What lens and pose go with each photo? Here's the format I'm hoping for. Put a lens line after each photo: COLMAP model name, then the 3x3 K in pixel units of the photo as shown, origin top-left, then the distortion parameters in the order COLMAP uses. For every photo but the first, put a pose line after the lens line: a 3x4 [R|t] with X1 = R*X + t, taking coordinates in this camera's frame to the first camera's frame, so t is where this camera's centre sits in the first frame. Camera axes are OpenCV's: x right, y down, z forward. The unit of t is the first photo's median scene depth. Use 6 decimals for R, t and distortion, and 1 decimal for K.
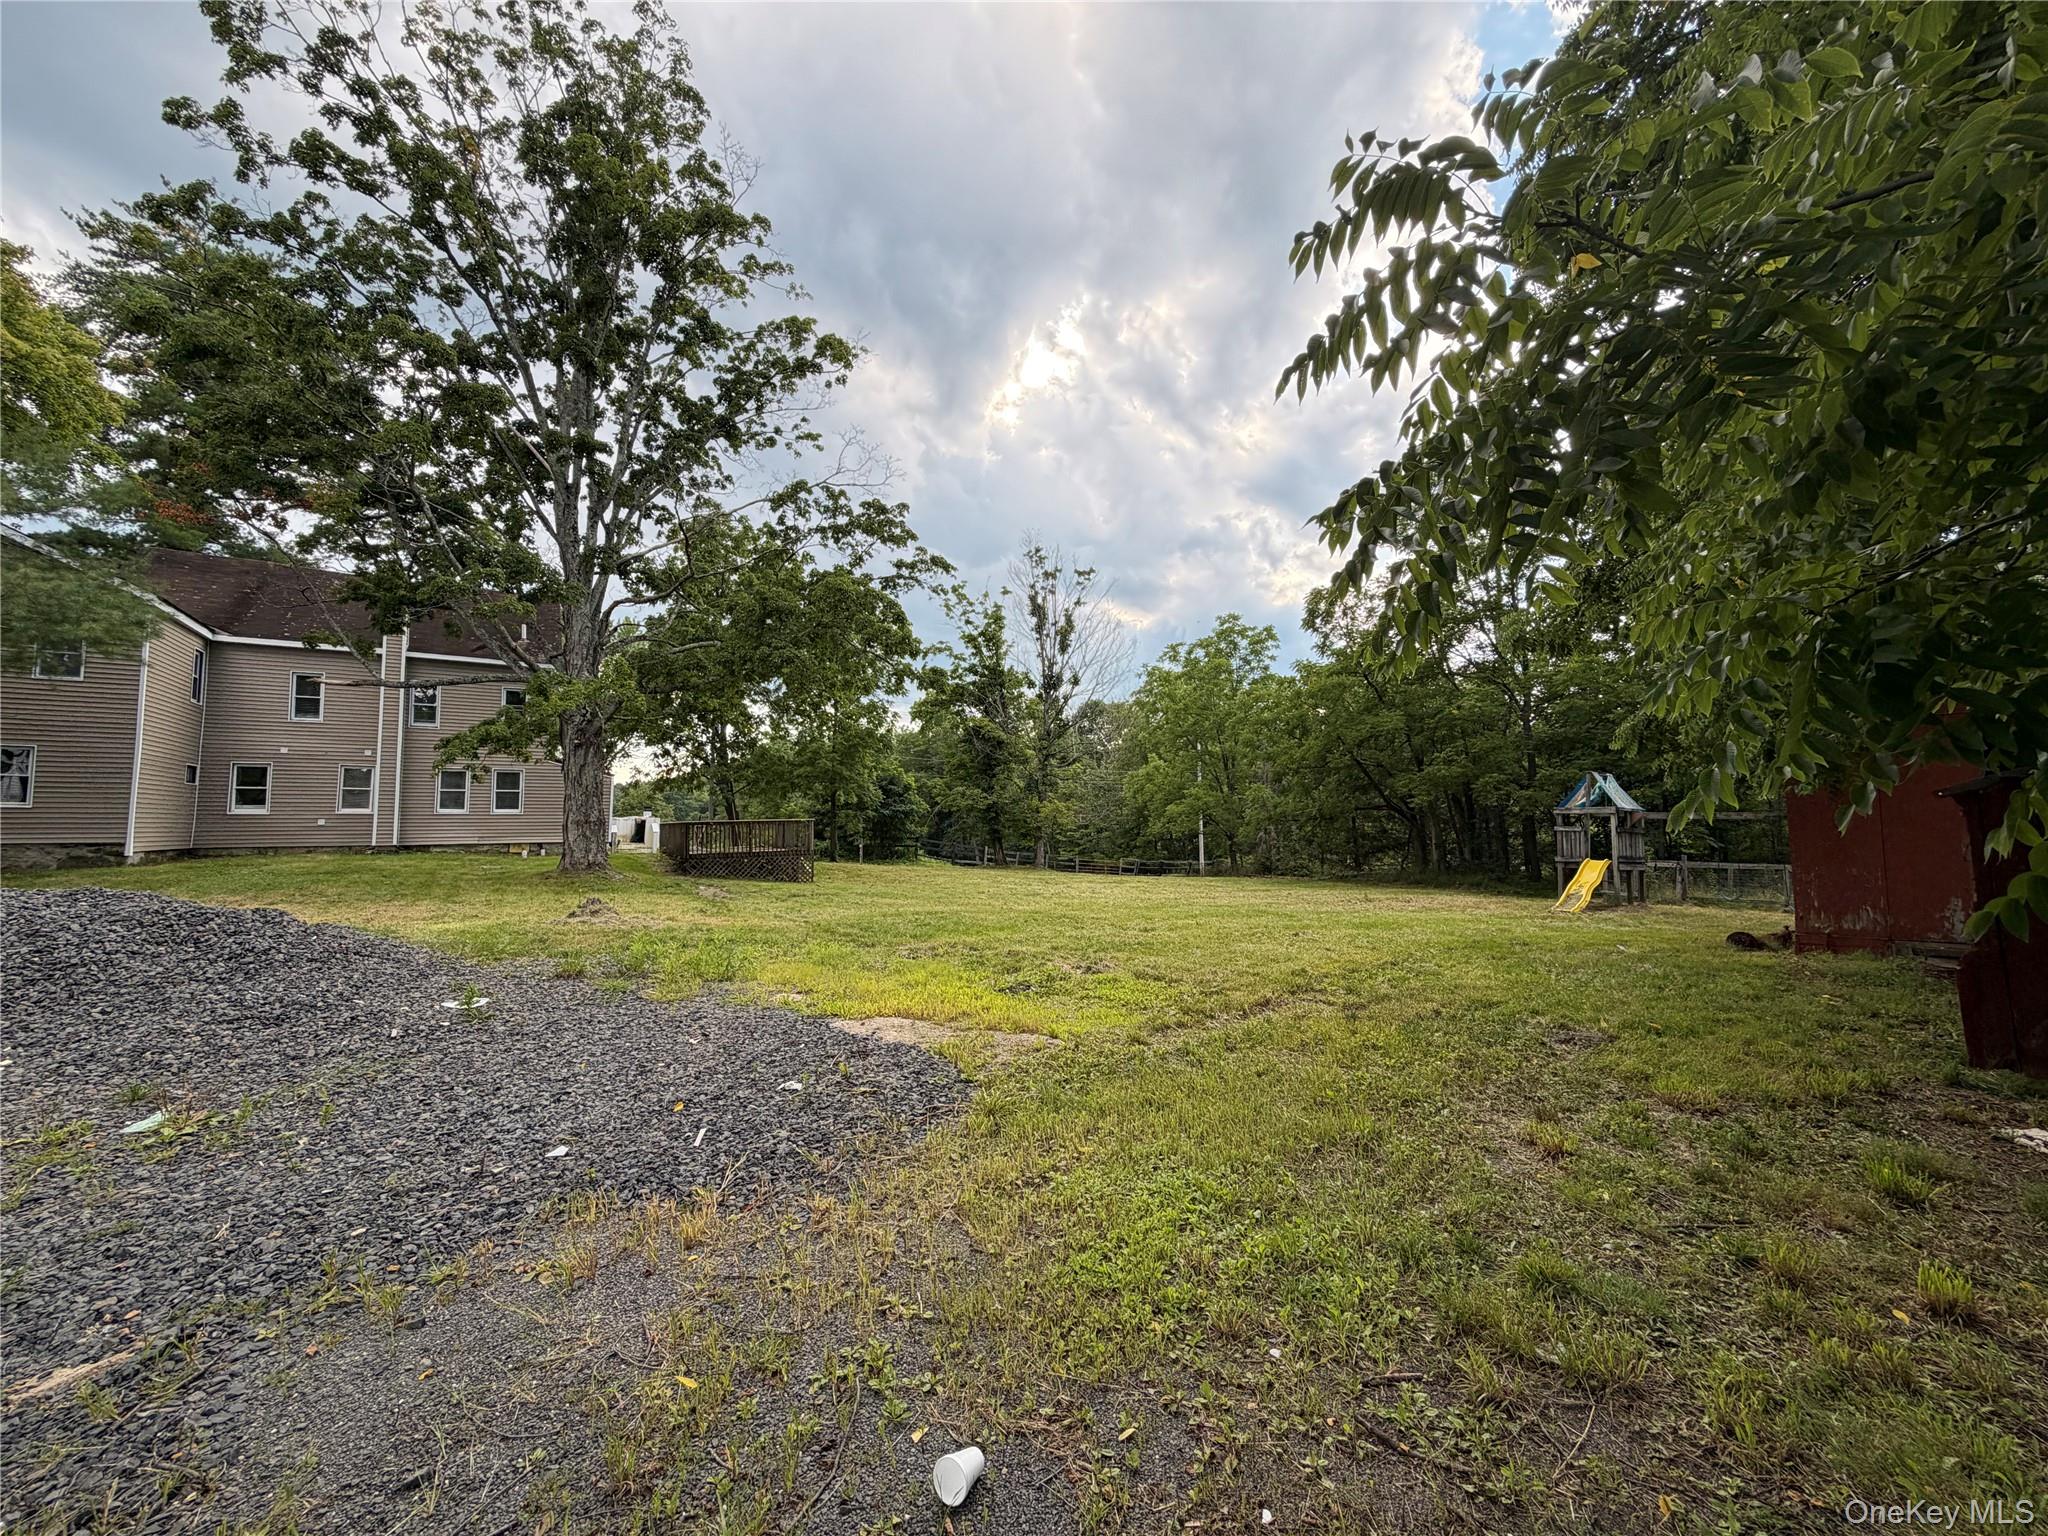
lens RADIAL K [[817.7, 0, 1024.0], [0, 817.7, 768.0], [0, 0, 1]] dist [0.001305, -0.000261]
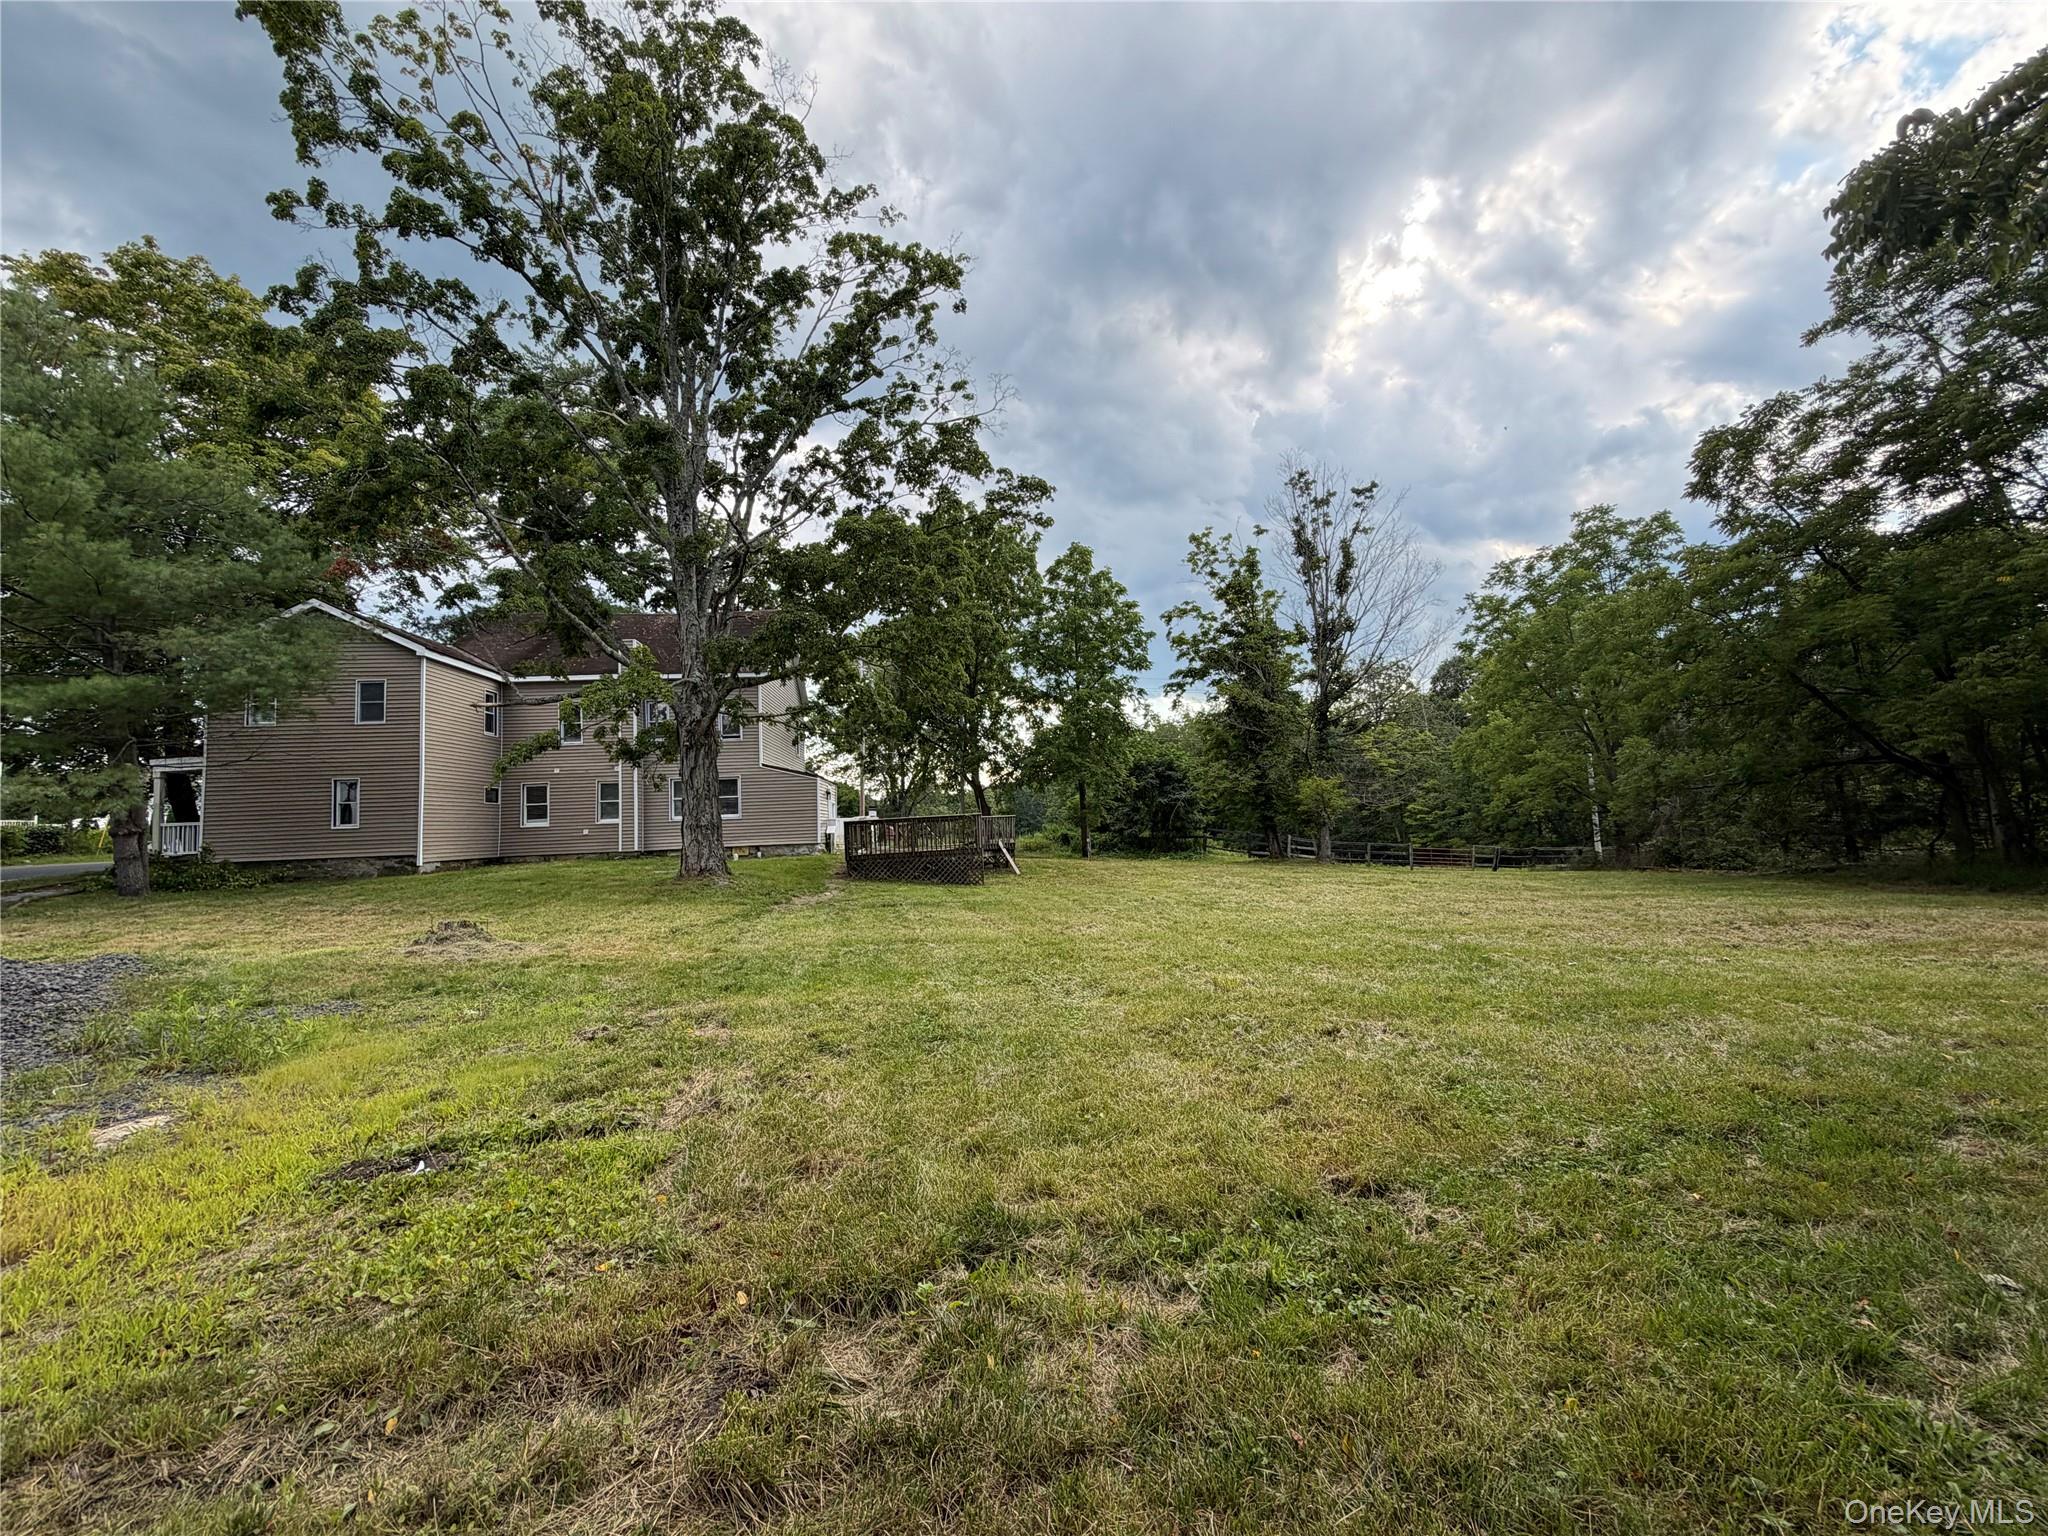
lens RADIAL K [[817.8, 0, 1023.5], [0, 817.8, 762.9], [0, 0, 1]] dist [-0.000511, -0.000281]
pose [[0.900642, -0.062681, -0.430017, 0.104286], [0.065414, 0.997822, -0.008442, 0.011565], [0.429610, -0.020526, 0.902781, 0.138499]]
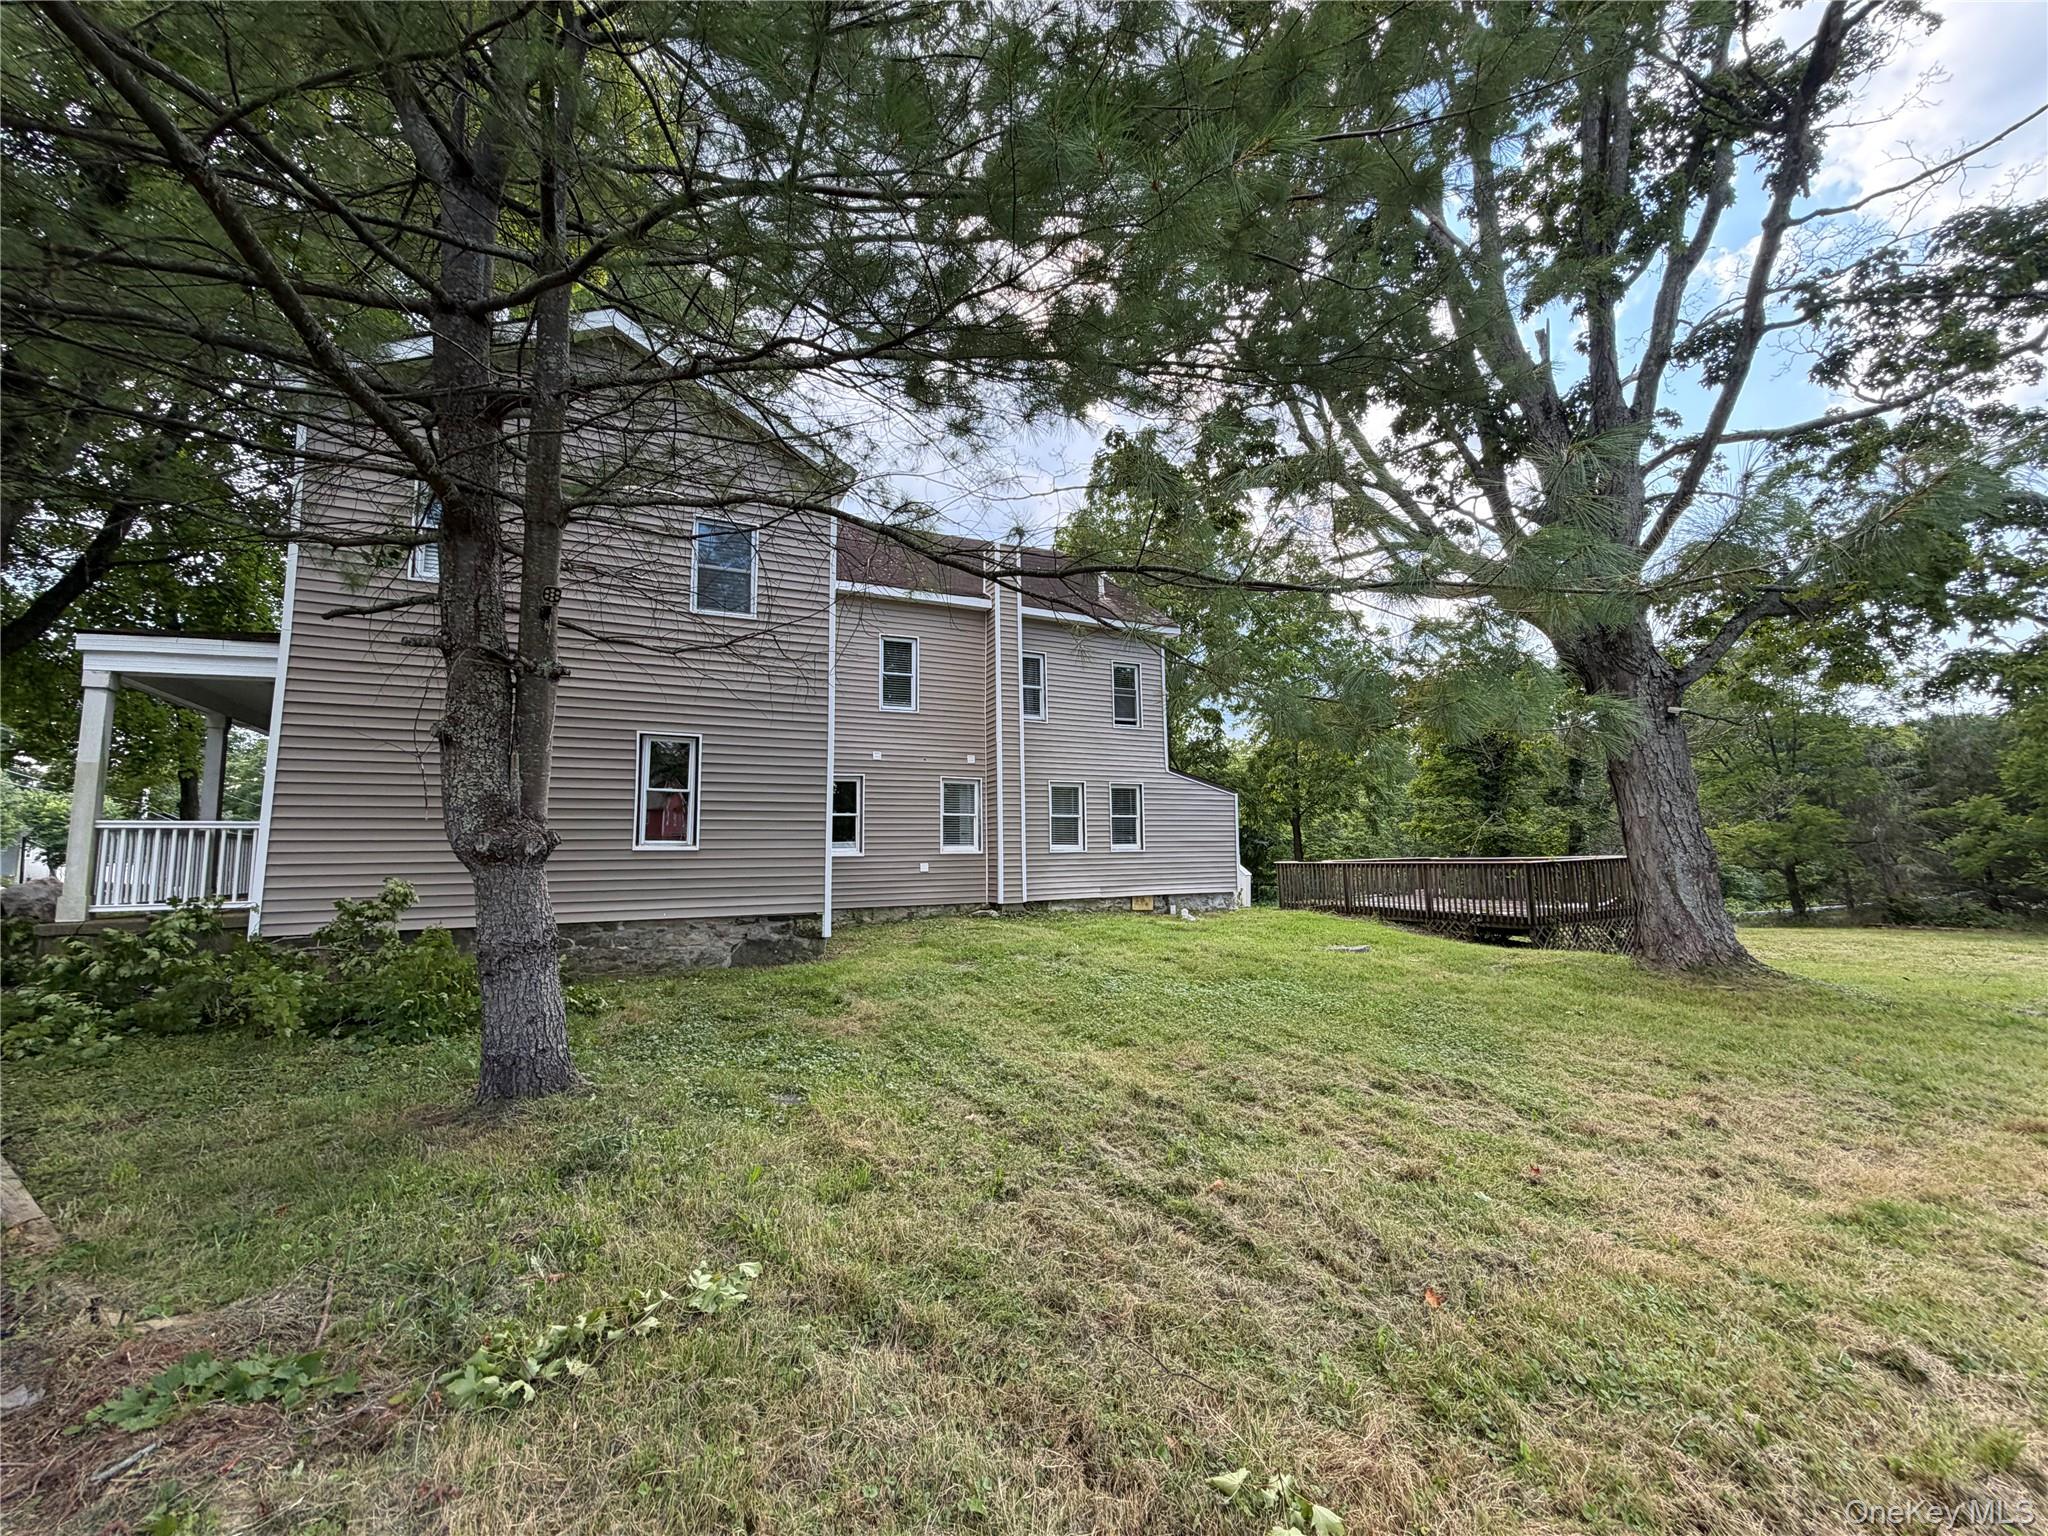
lens RADIAL K [[817.8, 0, 1023.5], [0, 817.8, 762.9], [0, 0, 1]] dist [-0.000511, -0.000281]
pose [[0.996853, -0.015837, -0.077680, -0.421437], [0.012569, 0.999023, -0.042375, 0.007459], [0.078275, 0.041265, 0.996077, 0.212676]]
